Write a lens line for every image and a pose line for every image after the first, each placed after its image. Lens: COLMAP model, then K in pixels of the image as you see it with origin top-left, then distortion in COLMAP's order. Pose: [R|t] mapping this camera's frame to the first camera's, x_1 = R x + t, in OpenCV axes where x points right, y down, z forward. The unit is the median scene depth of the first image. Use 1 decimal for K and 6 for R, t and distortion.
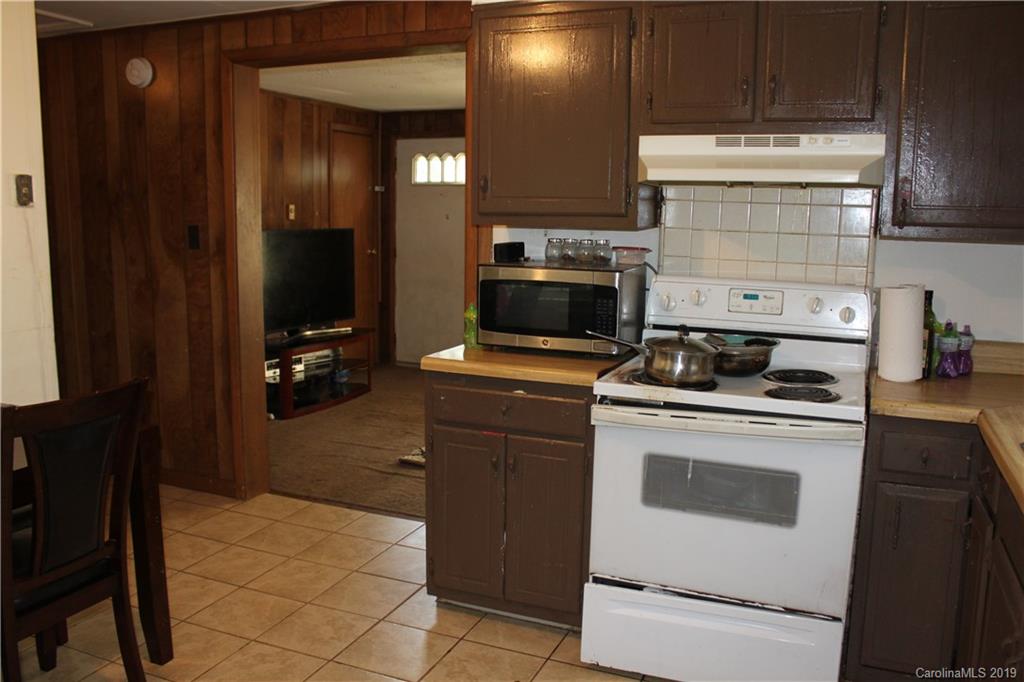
lens RADIAL K [[858.1, 0, 512.0], [0, 858.1, 341.0], [0, 0, 1]] dist [-0.156574, 0.138009]
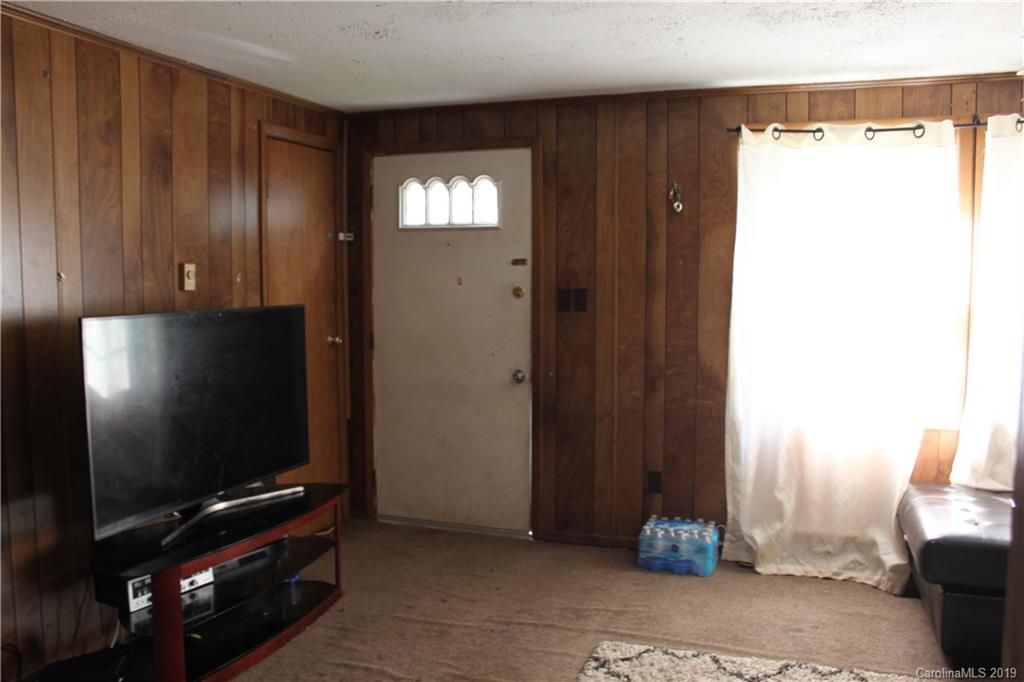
lens RADIAL K [[858.1, 0, 512.0], [0, 858.1, 341.0], [0, 0, 1]] dist [-0.156574, 0.138009]
pose [[0.998041, -0.022549, 0.058363, -0.077419], [0.026559, 0.997272, -0.068874, -0.061916], [-0.056650, 0.070289, 0.995917, 0.408916]]
